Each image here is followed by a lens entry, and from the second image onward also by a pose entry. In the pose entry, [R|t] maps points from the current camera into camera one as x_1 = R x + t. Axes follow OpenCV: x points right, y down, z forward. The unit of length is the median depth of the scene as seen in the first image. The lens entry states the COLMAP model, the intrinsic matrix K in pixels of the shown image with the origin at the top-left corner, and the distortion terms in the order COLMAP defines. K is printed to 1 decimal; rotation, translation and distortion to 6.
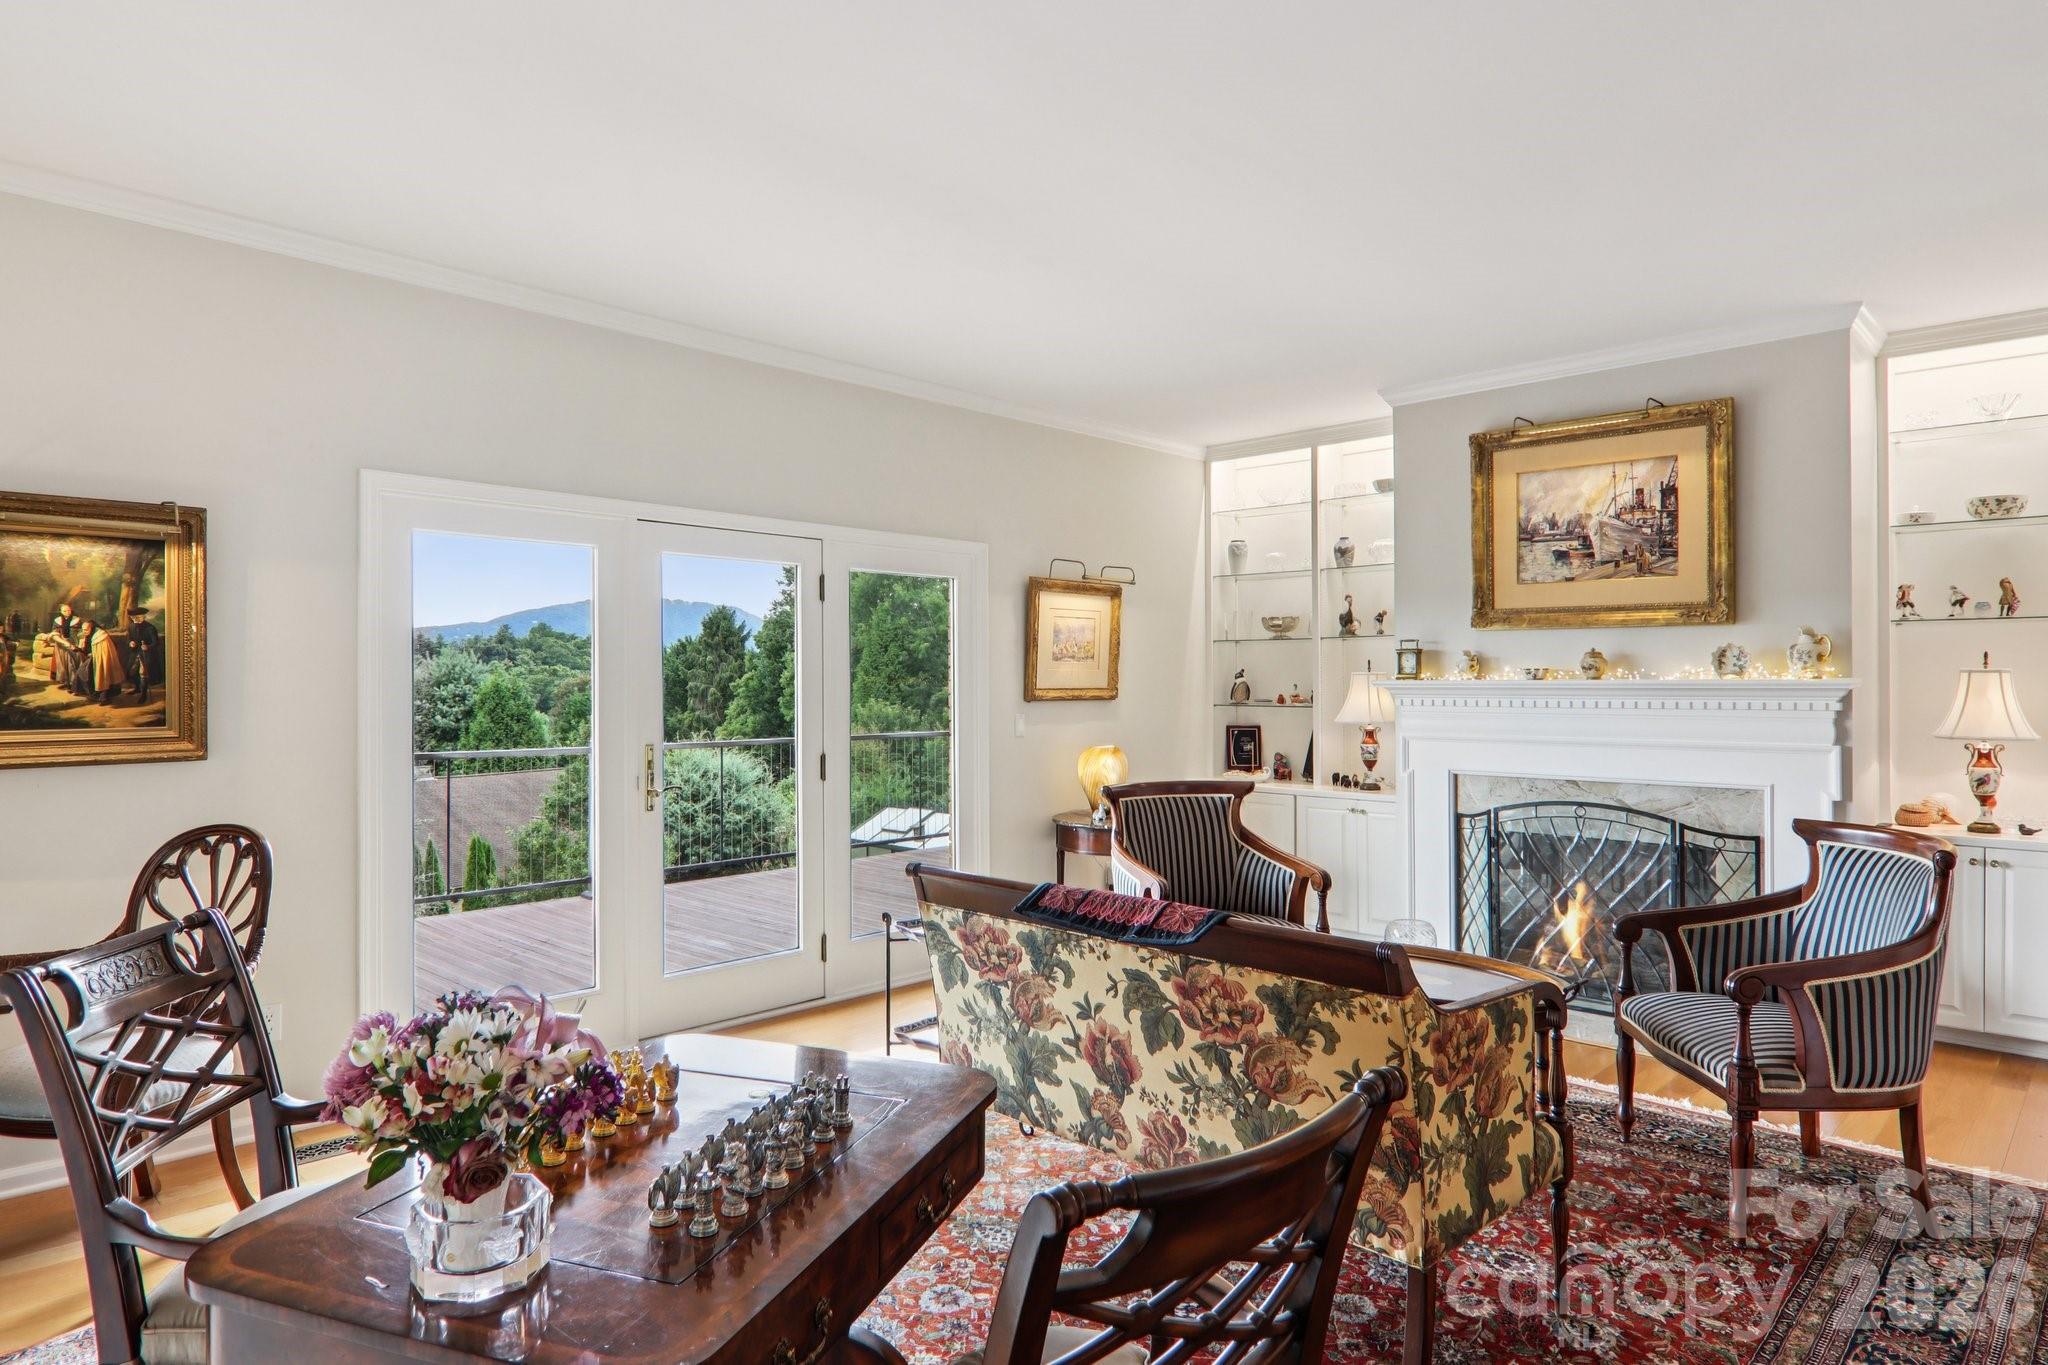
lens RADIAL K [[1153.0, 0, 1028.8], [0, 1153.0, 675.5], [0, 0, 1]] dist [-0.002030, -0.008888]
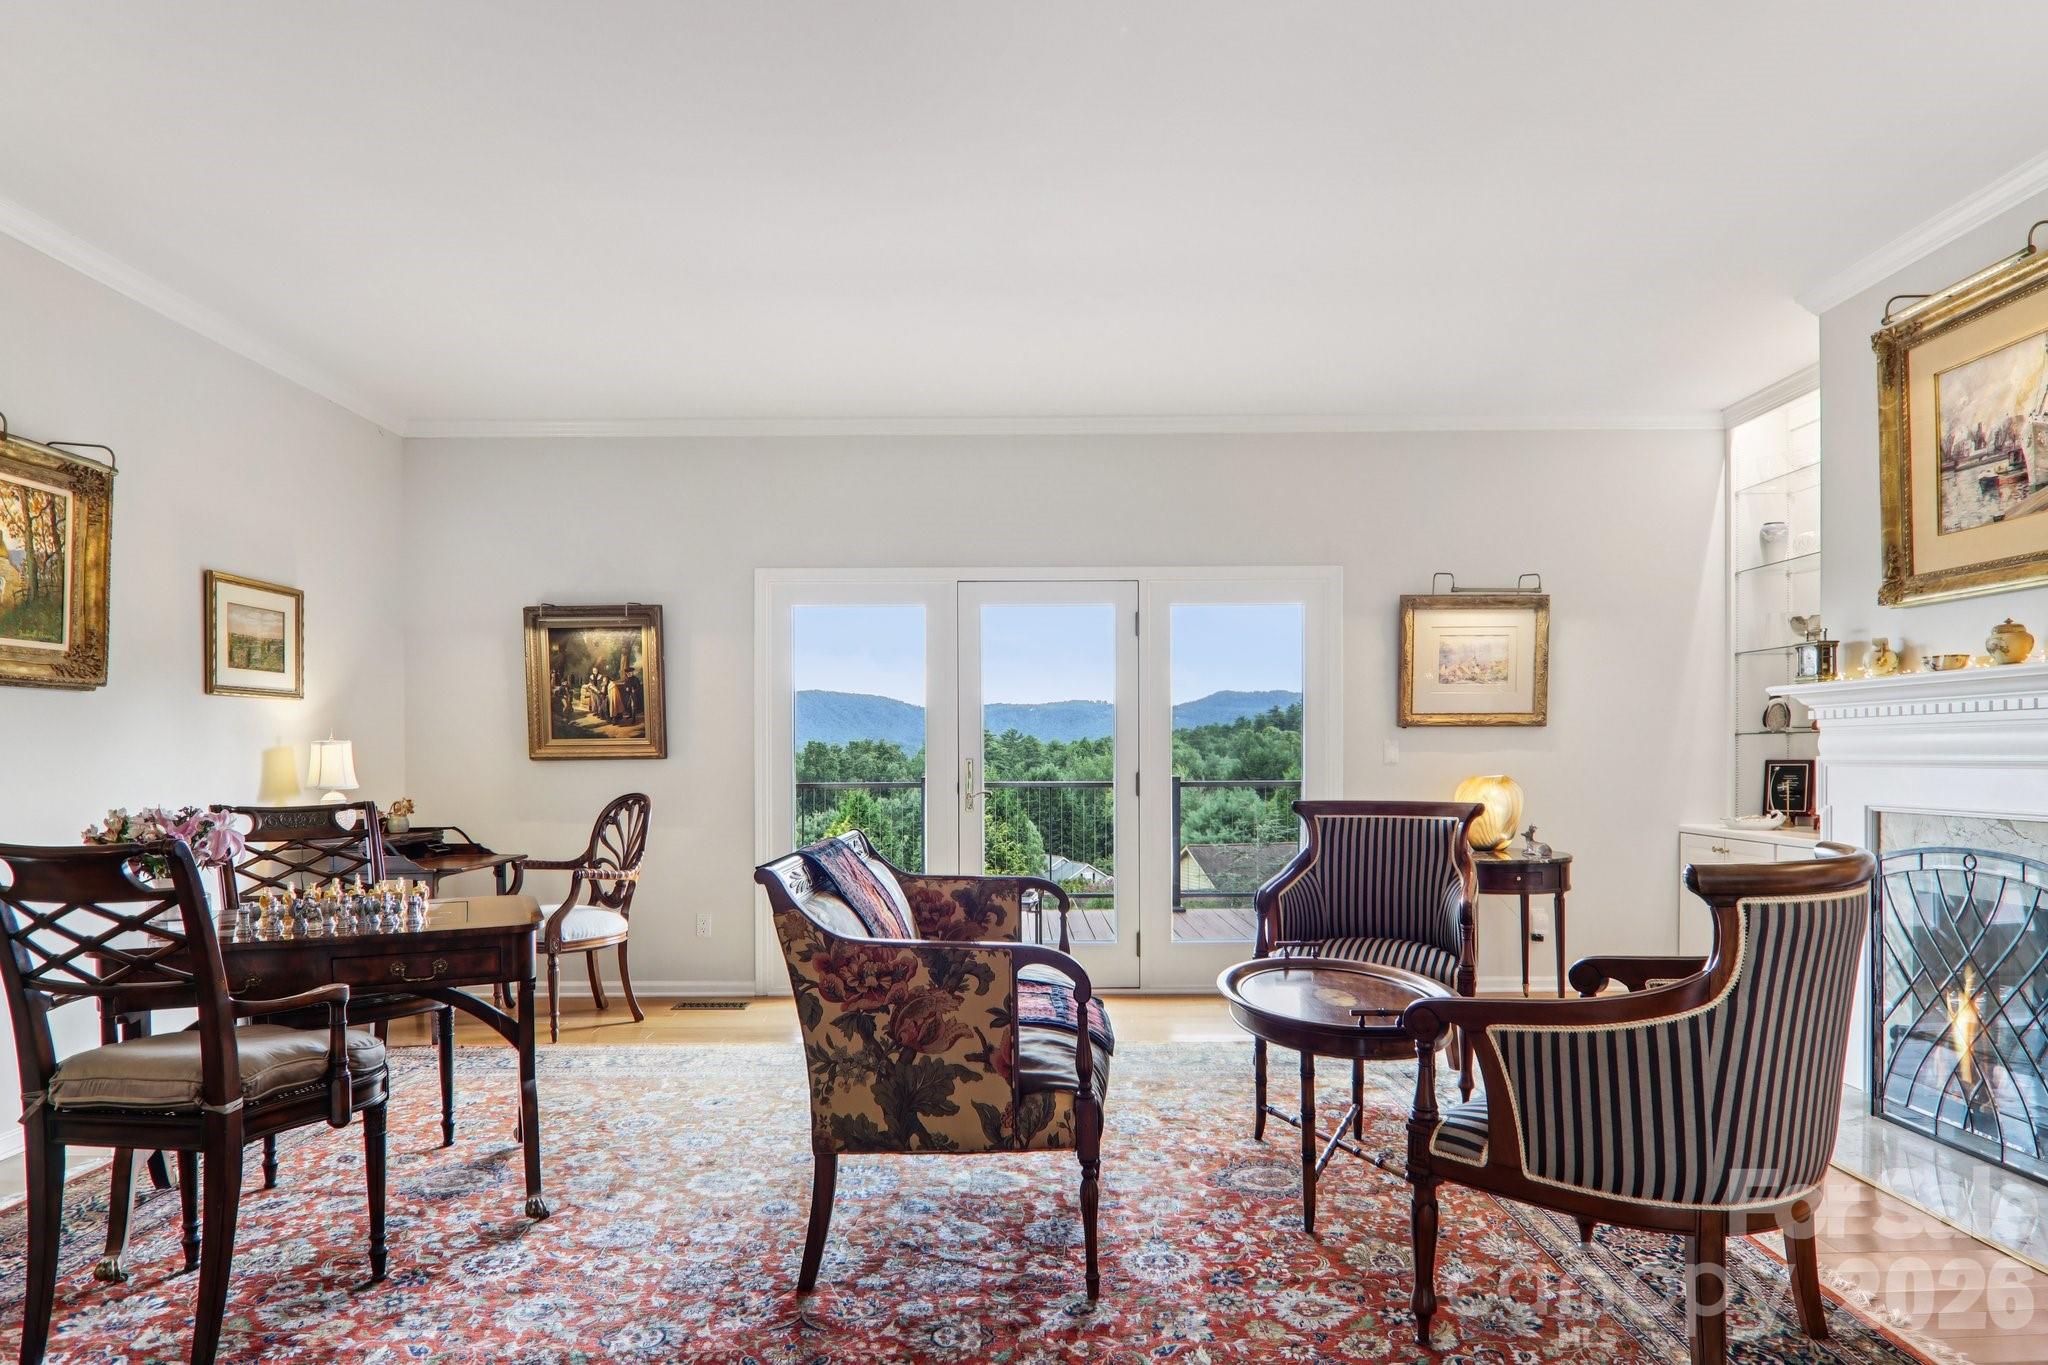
lens RADIAL K [[1153.0, 0, 1038.4], [0, 1153.0, 771.9], [0, 0, 1]] dist [-0.002030, -0.008888]
pose [[0.713970, 0.005768, -0.700152, 0.535027], [0.012597, 0.999698, 0.021081, 0.042059], [0.700063, -0.023871, 0.713682, 0.131388]]
